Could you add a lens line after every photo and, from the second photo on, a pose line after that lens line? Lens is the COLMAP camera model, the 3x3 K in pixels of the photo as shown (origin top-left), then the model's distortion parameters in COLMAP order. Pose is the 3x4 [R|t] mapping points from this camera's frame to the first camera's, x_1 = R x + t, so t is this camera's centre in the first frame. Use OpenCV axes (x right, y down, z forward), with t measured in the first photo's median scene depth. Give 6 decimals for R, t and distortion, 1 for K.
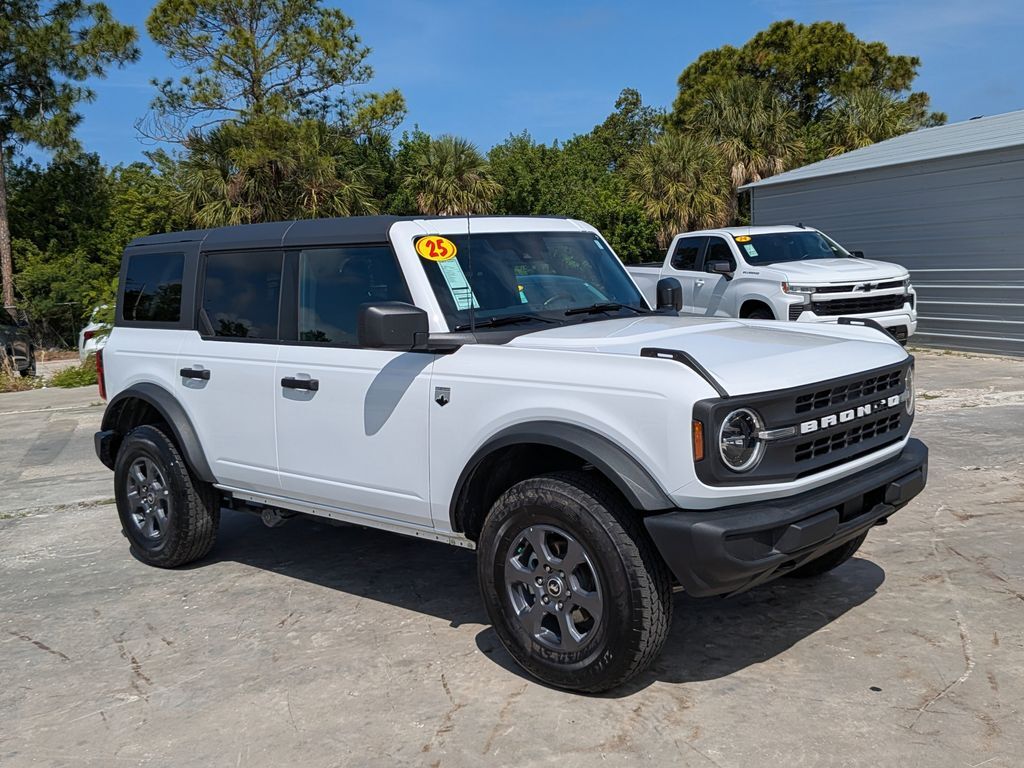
lens RADIAL K [[1063.8, 0, 515.5], [0, 1063.8, 382.6], [0, 0, 1]] dist [0.014452, 0.000000]
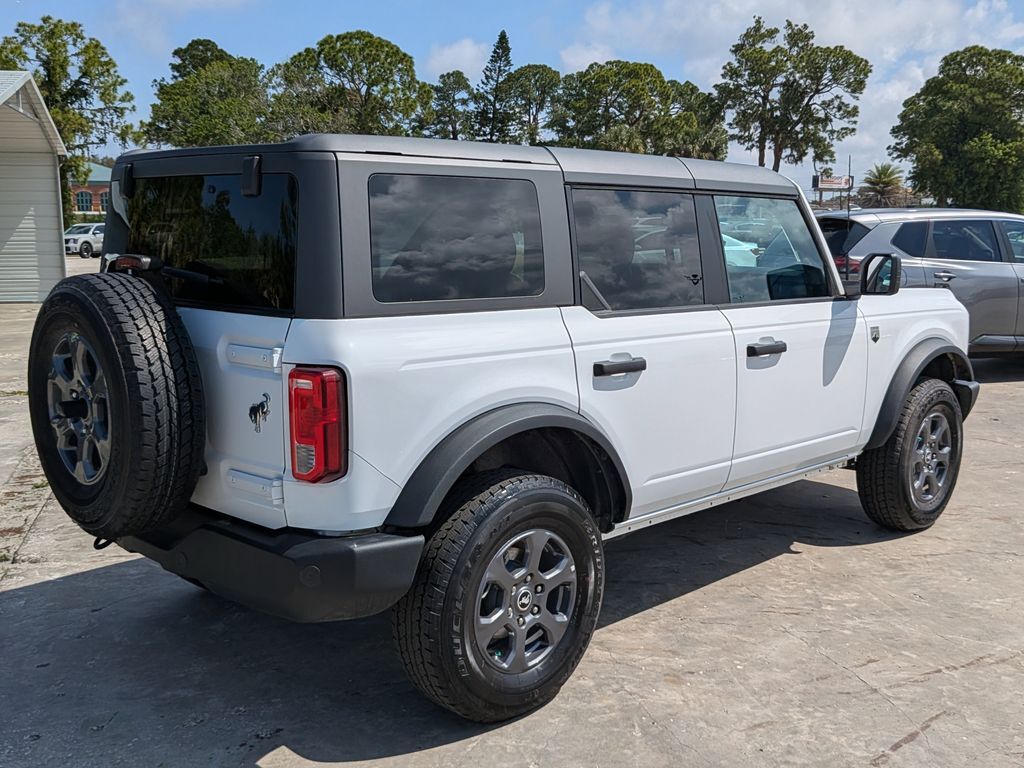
lens RADIAL K [[1063.8, 0, 519.6], [0, 1063.8, 383.5], [0, 0, 1]] dist [0.014452, 0.000000]
pose [[0.036271, -0.101059, 0.994219, -0.150747], [0.110150, 0.989216, 0.096532, -0.010808], [-0.993253, 0.106012, 0.047012, 0.159839]]
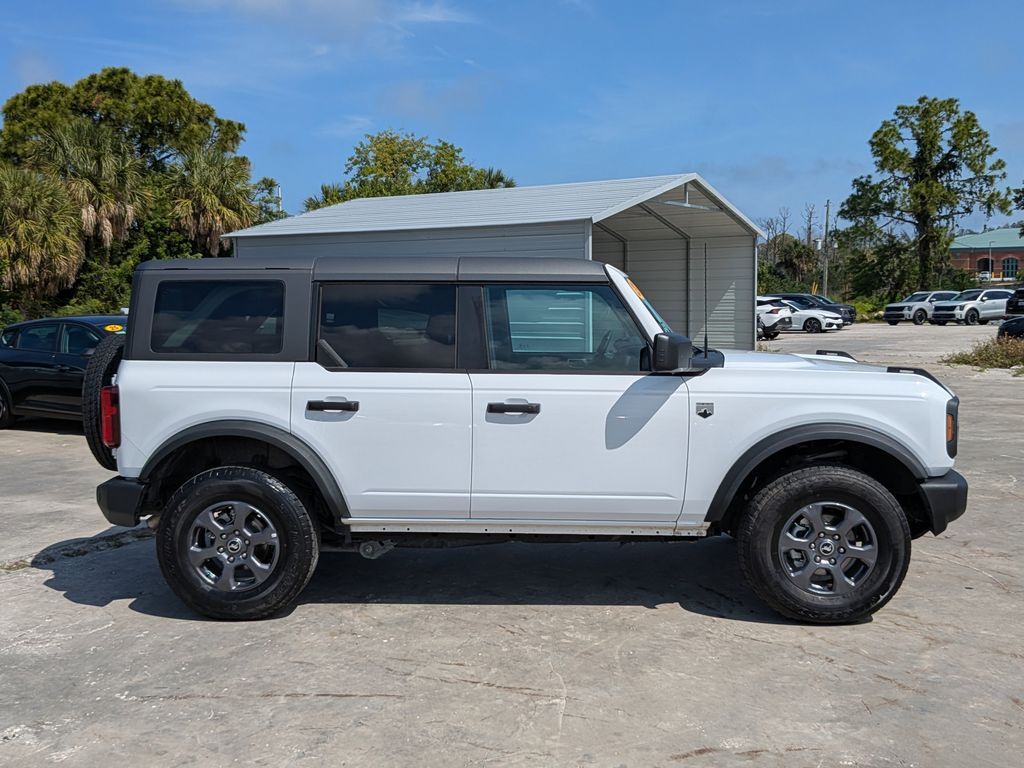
lens RADIAL K [[1063.8, 0, 504.1], [0, 1063.8, 382.6], [0, 0, 1]] dist [0.014452, 0.000000]
pose [[0.769187, -0.010542, 0.638937, -0.123573], [0.040752, 0.998638, -0.032582, 0.001372], [-0.637723, 0.051100, 0.768569, 0.023814]]
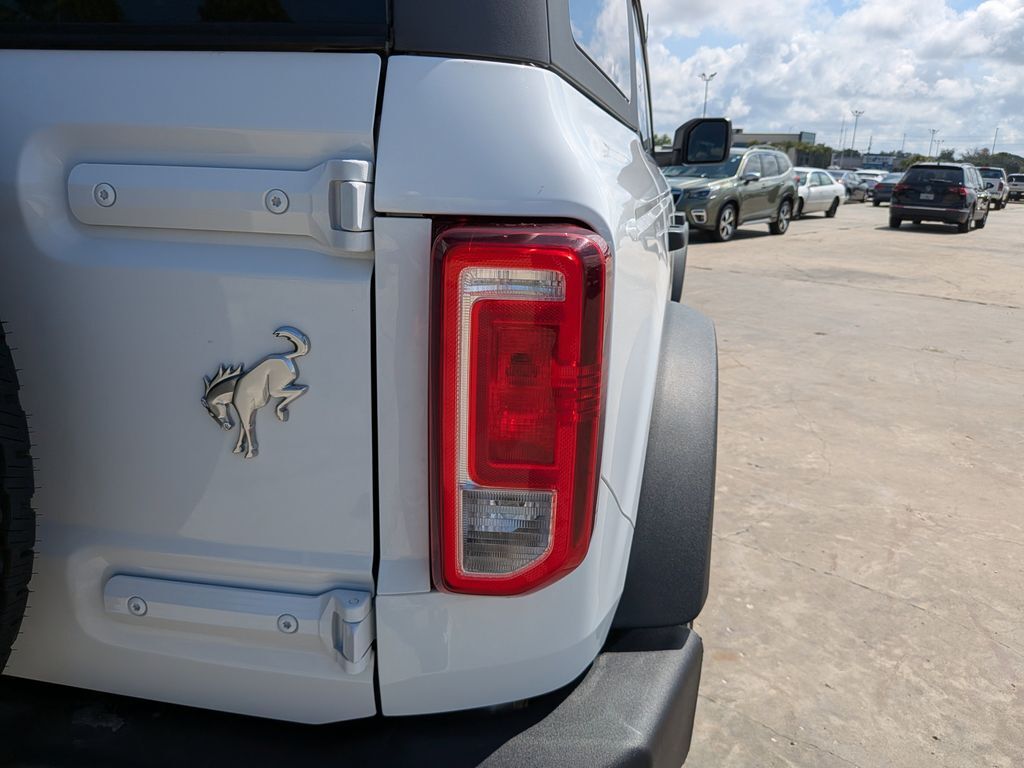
lens RADIAL K [[761.4, 0, 505.6], [0, 761.4, 376.2], [0, 0, 1]] dist [-0.043129, 0.013169]
pose [[-0.516025, -0.199326, 0.833059, -0.083133], [0.089384, 0.954708, 0.283801, -0.007425], [-0.851897, 0.220910, -0.474837, 0.188873]]
